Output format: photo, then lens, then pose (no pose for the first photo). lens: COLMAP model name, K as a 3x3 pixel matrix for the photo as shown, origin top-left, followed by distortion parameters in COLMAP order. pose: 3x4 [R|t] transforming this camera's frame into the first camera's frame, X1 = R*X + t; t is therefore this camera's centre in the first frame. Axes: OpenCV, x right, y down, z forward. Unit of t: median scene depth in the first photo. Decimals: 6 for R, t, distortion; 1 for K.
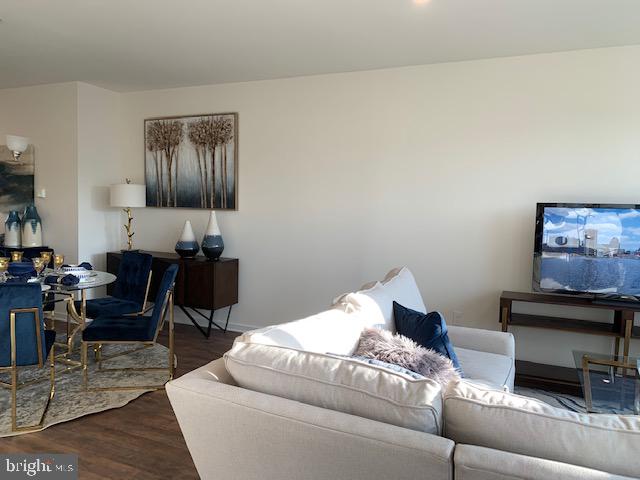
lens RADIAL K [[487.5, 0, 316.4], [0, 487.5, 235.9], [0, 0, 1]] dist [0.048239, -0.047254]
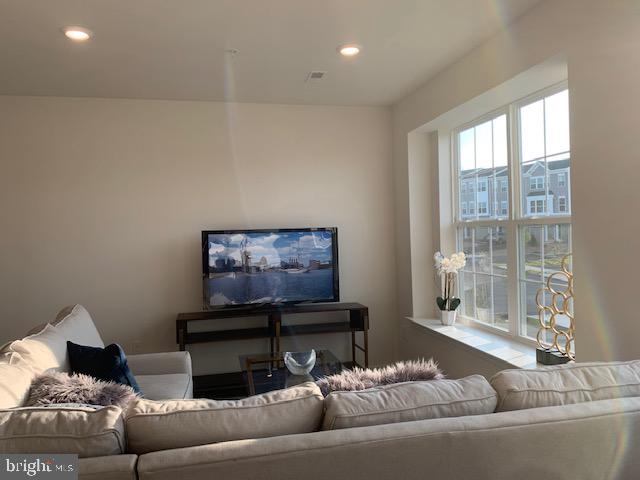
lens RADIAL K [[487.5, 0, 316.4], [0, 487.5, 235.9], [0, 0, 1]] dist [0.048239, -0.047254]
pose [[0.800762, -0.050600, 0.596842, -0.019568], [0.082814, 0.996209, -0.026652, -0.007788], [-0.593230, 0.070769, 0.801916, -0.094464]]
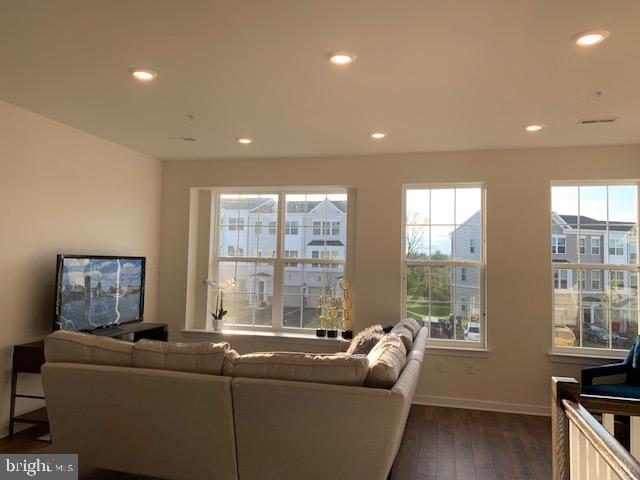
lens RADIAL K [[487.5, 0, 316.4], [0, 487.5, 235.9], [0, 0, 1]] dist [0.048239, -0.047254]
pose [[-0.165446, 0.027178, 0.985844, -1.189719], [0.038297, 0.999043, -0.021115, -0.106597], [-0.985475, 0.034261, -0.166328, 1.041682]]
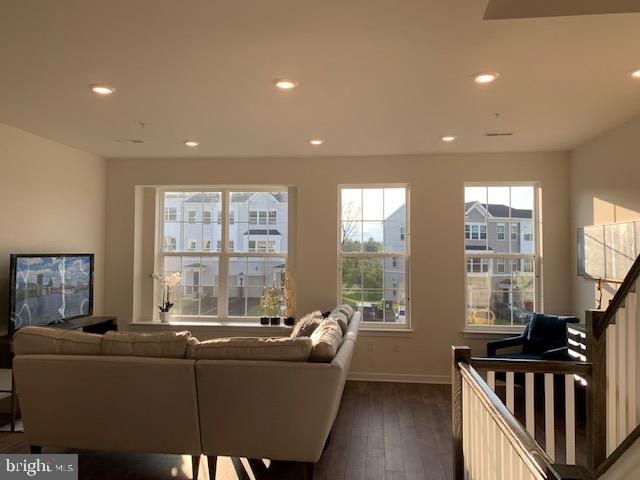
lens RADIAL K [[487.5, 0, 316.4], [0, 487.5, 235.9], [0, 0, 1]] dist [0.048239, -0.047254]
pose [[-0.293852, 0.006459, 0.955829, -1.393554], [0.049658, 0.998730, 0.008518, -0.140934], [-0.954560, 0.049968, -0.293800, 1.117457]]
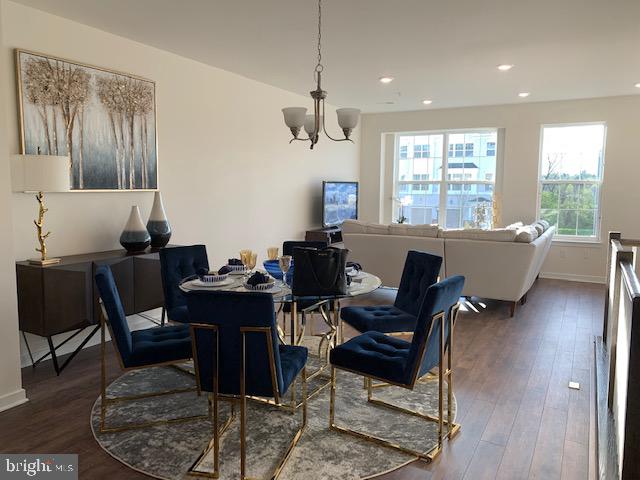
lens RADIAL K [[487.5, 0, 316.4], [0, 487.5, 235.9], [0, 0, 1]] dist [0.048239, -0.047254]
pose [[0.084755, -0.125081, 0.988520, -2.398057], [0.062130, 0.990822, 0.120046, -0.141035], [-0.994463, 0.051243, 0.091748, 1.455123]]
